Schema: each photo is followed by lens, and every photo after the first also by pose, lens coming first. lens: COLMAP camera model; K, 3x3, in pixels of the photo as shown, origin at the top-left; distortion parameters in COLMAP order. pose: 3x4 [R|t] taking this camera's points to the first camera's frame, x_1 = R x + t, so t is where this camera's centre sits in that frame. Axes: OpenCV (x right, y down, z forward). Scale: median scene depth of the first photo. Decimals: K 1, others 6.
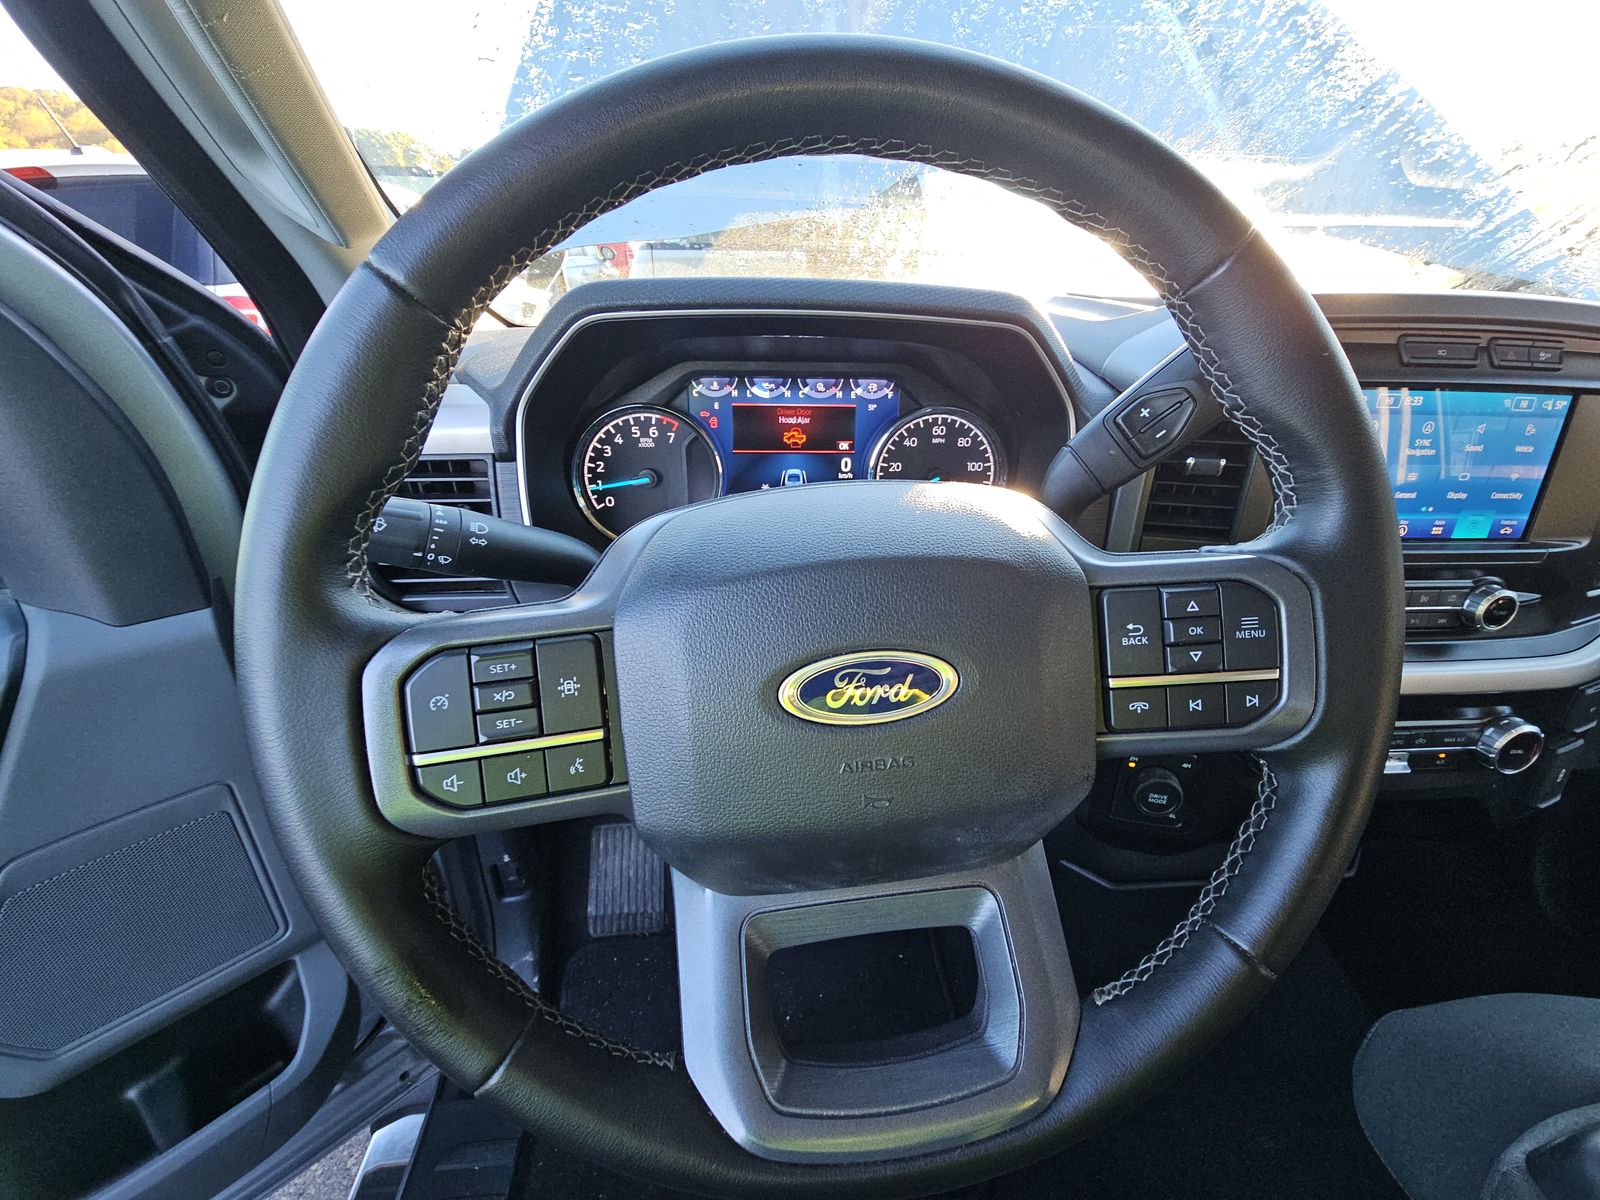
lens RADIAL K [[644.6, 0, 798.9], [0, 644.6, 600.7], [0, 0, 1]] dist [0.010922, -0.000010]
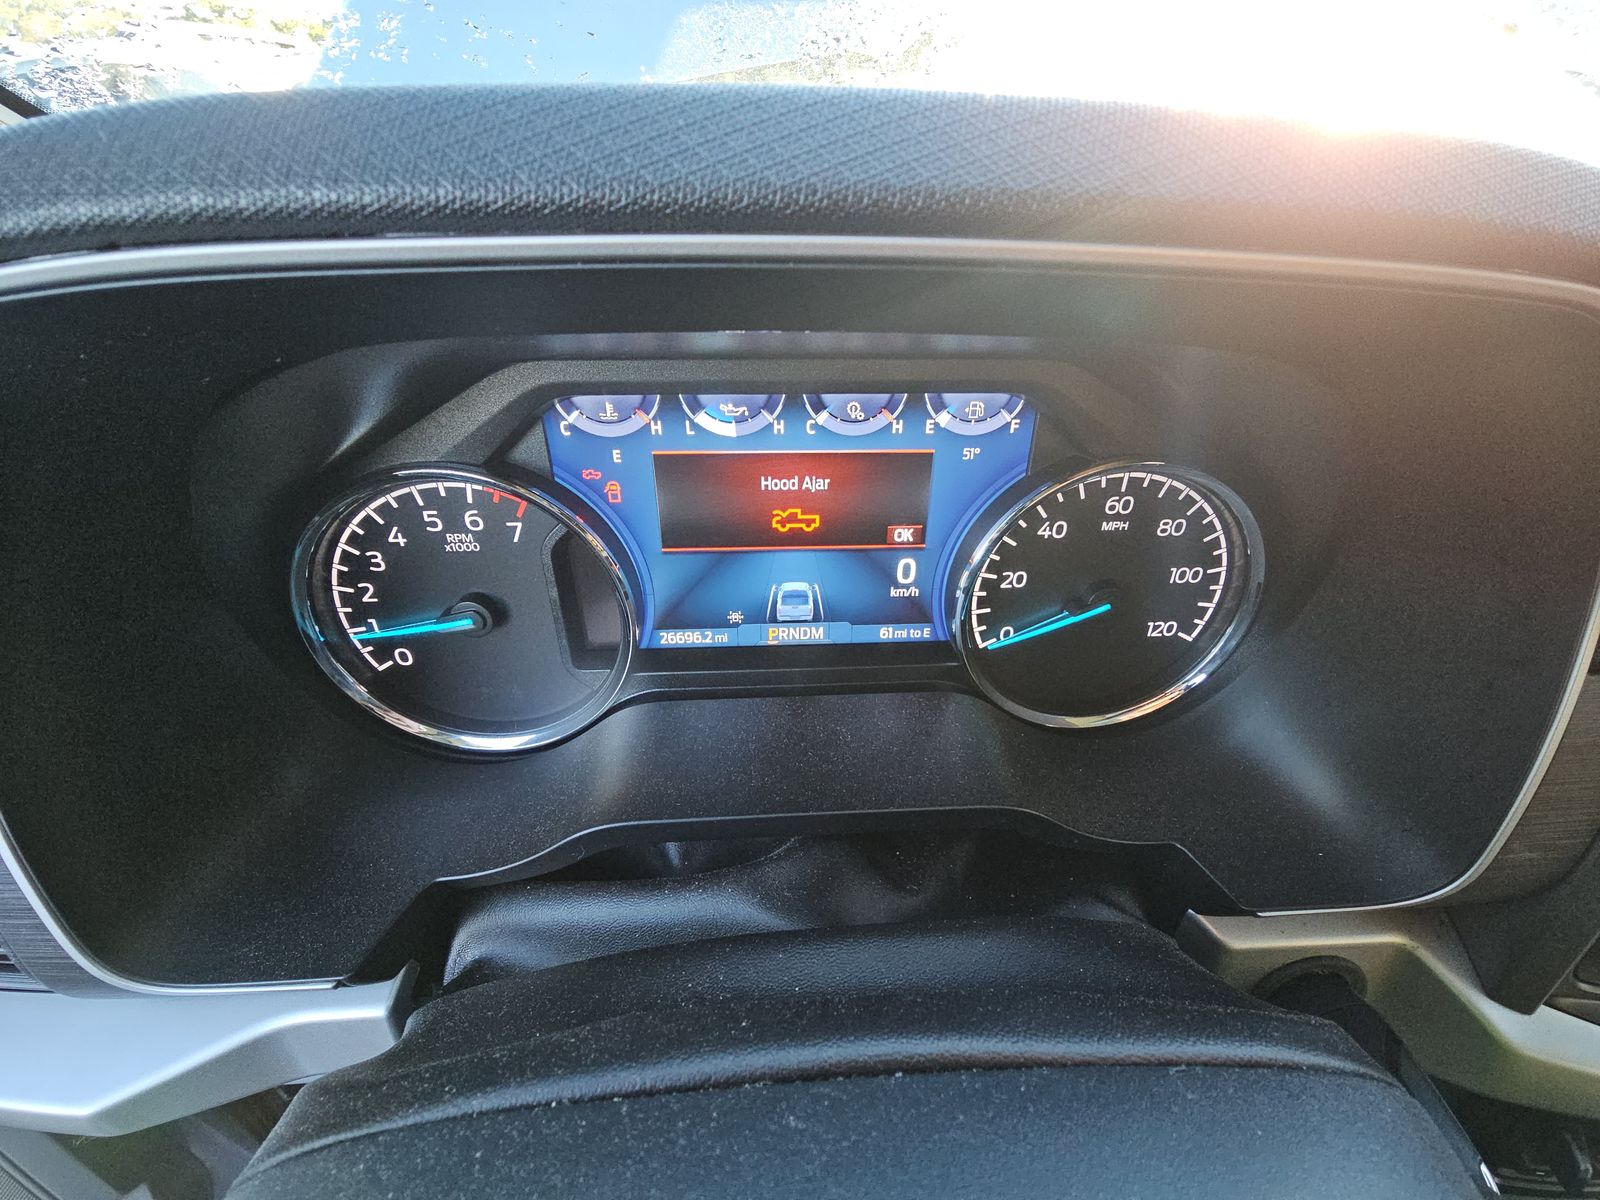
lens RADIAL K [[644.6, 0, 801.9], [0, 644.6, 597.1], [0, 0, 1]] dist [0.010922, -0.000010]
pose [[0.999426, 0.007126, -0.033108, 0.013381], [-0.003492, 0.994085, 0.108551, -0.253229], [0.033686, -0.108373, 0.993539, 0.552931]]
